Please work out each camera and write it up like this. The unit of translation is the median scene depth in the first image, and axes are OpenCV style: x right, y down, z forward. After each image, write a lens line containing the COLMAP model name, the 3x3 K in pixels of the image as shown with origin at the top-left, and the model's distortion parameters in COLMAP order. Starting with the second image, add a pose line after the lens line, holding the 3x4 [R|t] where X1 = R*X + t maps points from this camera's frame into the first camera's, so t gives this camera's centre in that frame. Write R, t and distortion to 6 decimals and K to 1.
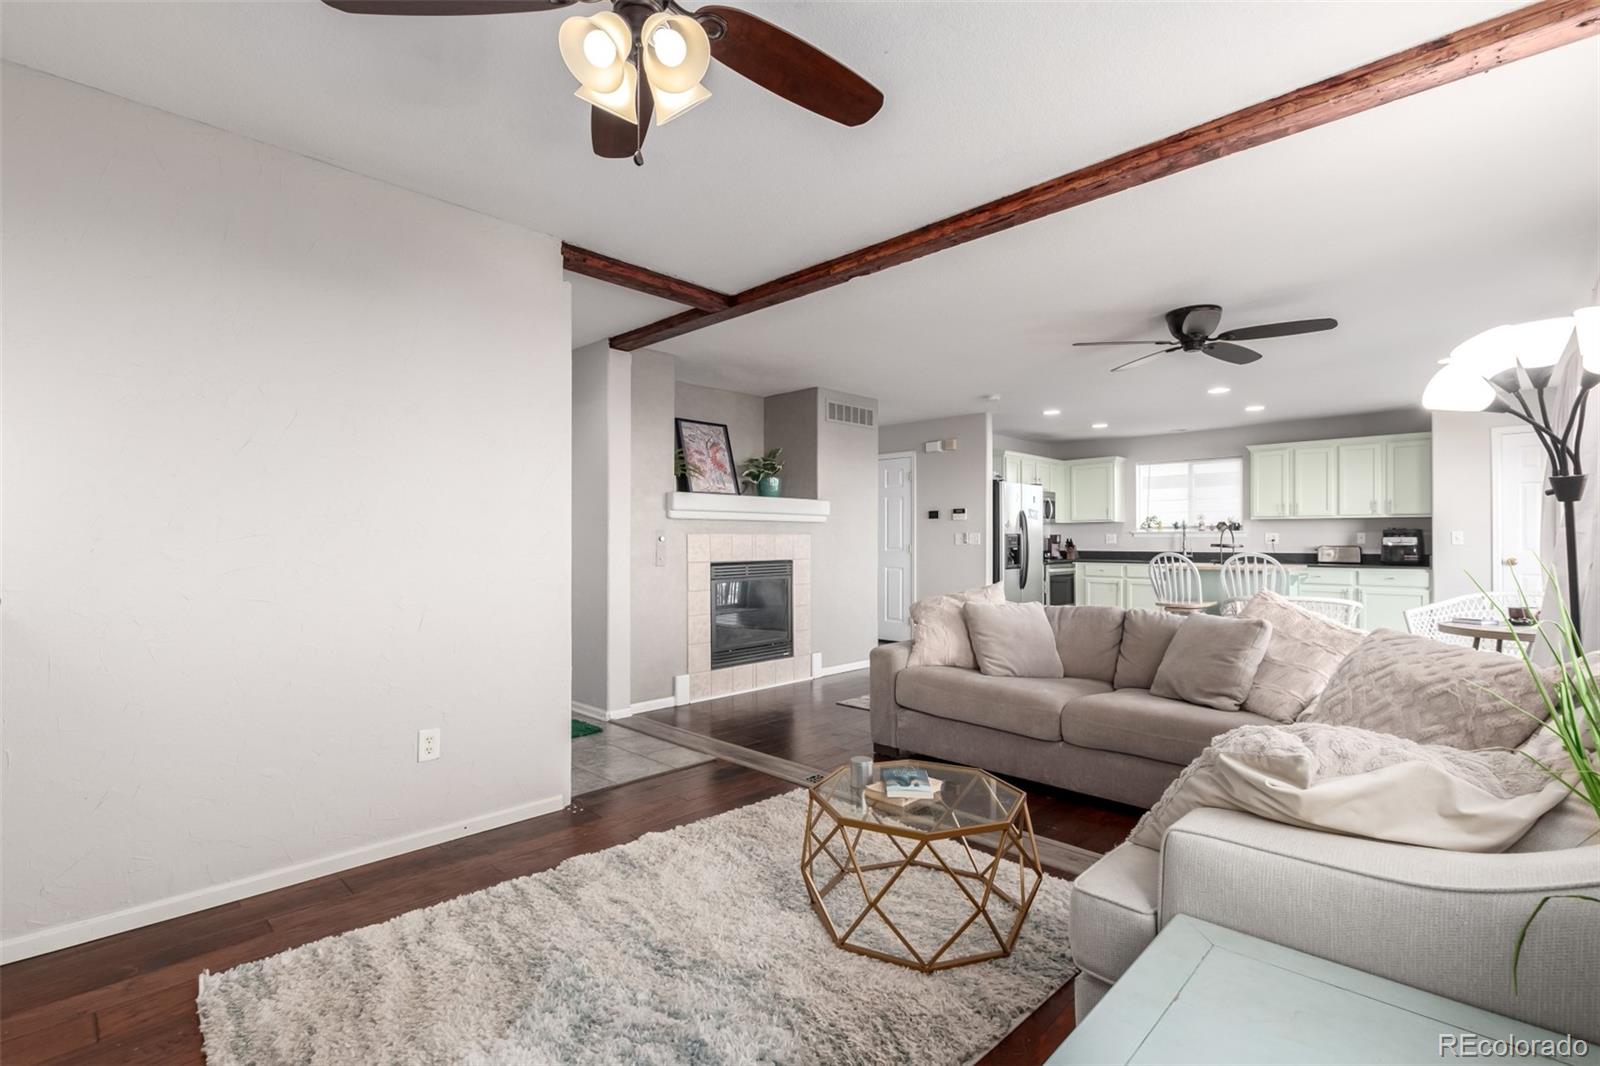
lens RADIAL K [[738.6, 0, 789.3], [0, 738.6, 535.3], [0, 0, 1]] dist [0.007937, -0.004083]
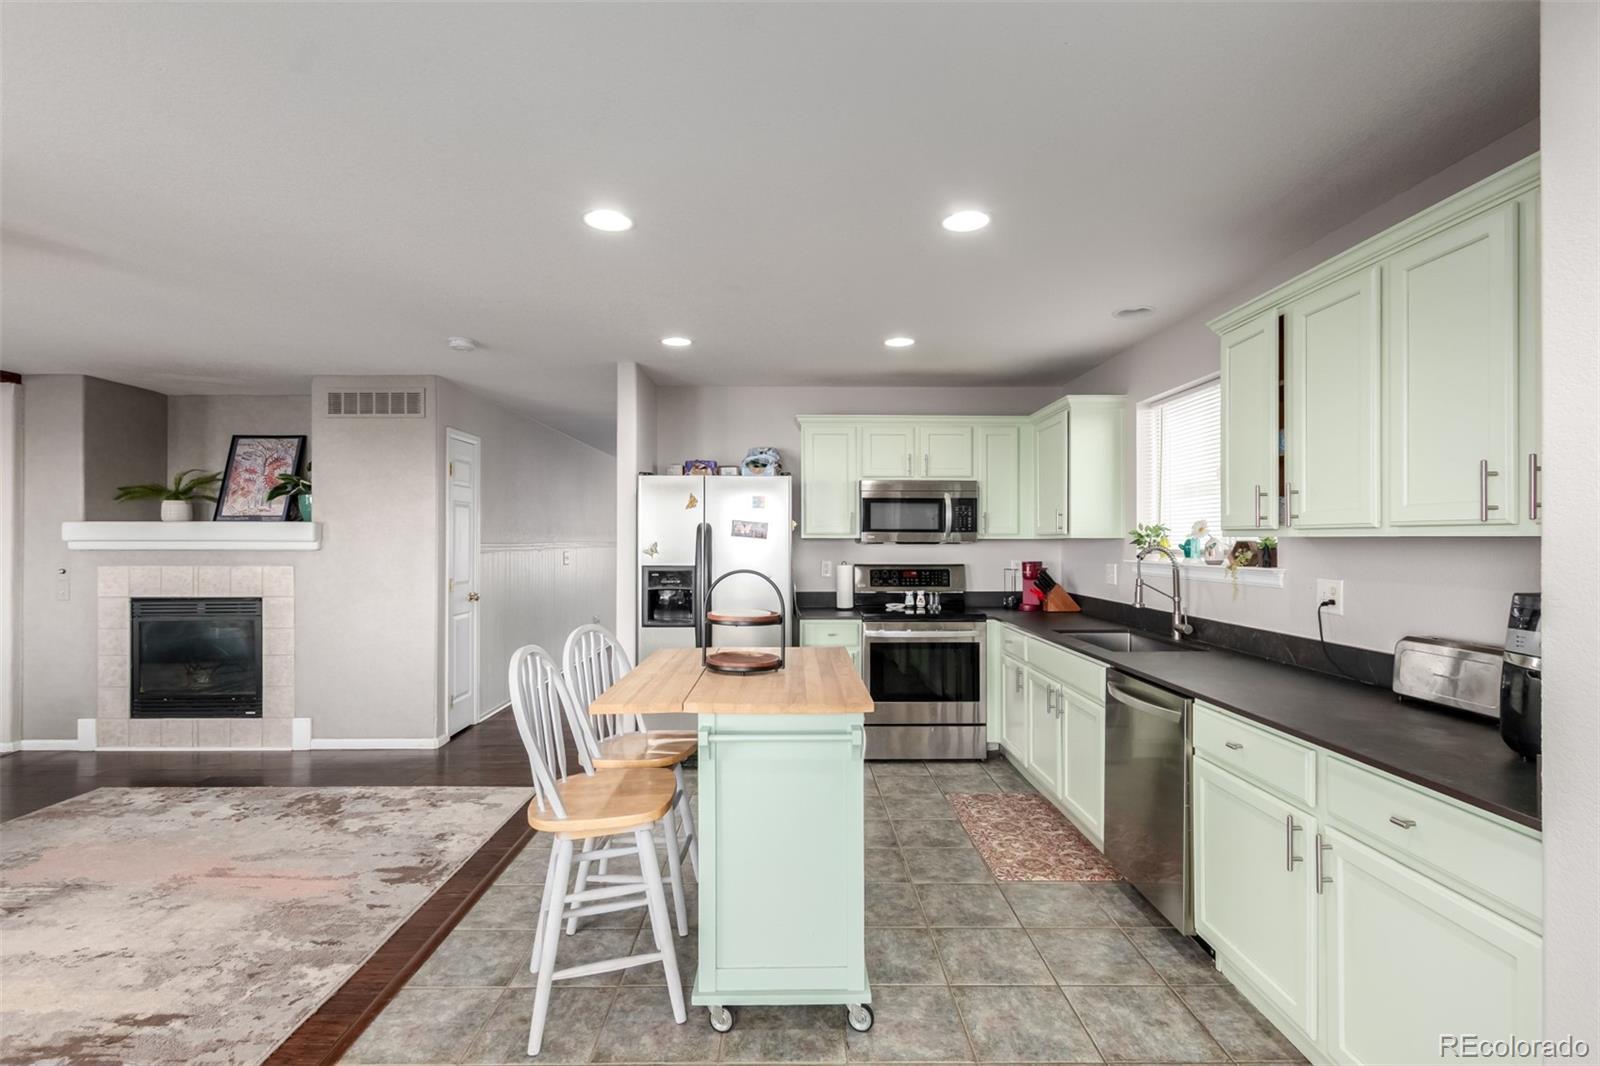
lens RADIAL K [[738.6, 0, 798.6], [0, 738.6, 539.1], [0, 0, 1]] dist [0.007937, -0.004083]
pose [[0.703729, -0.000510, -0.710469, 0.900951], [0.004554, 0.999982, 0.003792, -0.027924], [0.710454, -0.005904, 0.703719, 0.771595]]
